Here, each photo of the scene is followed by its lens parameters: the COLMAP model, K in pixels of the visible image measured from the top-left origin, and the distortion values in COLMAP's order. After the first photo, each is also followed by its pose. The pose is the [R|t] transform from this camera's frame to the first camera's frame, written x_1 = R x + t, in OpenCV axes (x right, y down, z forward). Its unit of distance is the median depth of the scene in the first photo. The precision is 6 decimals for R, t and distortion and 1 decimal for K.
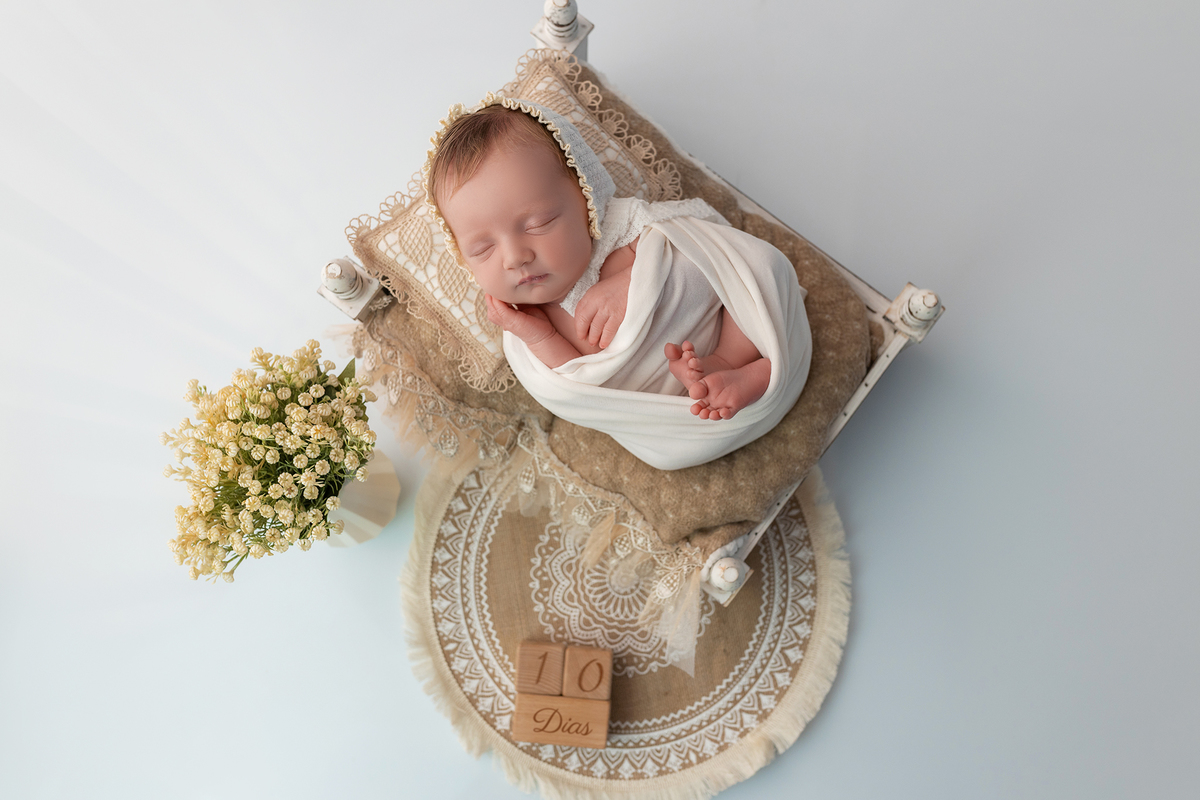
lens RADIAL K [[1322.7, 0, 597.9], [0, 1322.7, 383.1], [0, 0, 1]] dist [-0.024362, 0.189576]
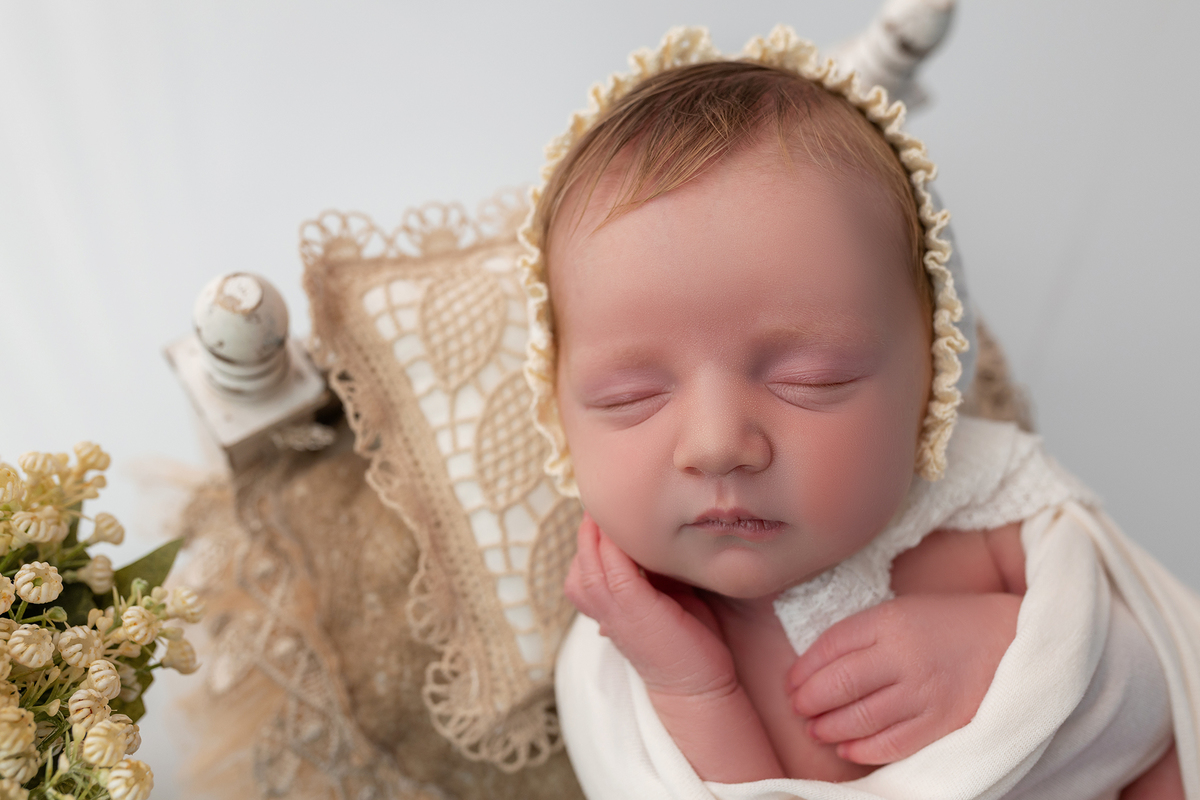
lens RADIAL K [[1322.7, 0, 597.9], [0, 1322.7, 383.1], [0, 0, 1]] dist [-0.024362, 0.189576]
pose [[0.919406, 0.384367, 0.083395, -0.125579], [-0.347440, 0.893086, -0.285802, 0.007204], [-0.184332, 0.233793, 0.954653, 0.619760]]
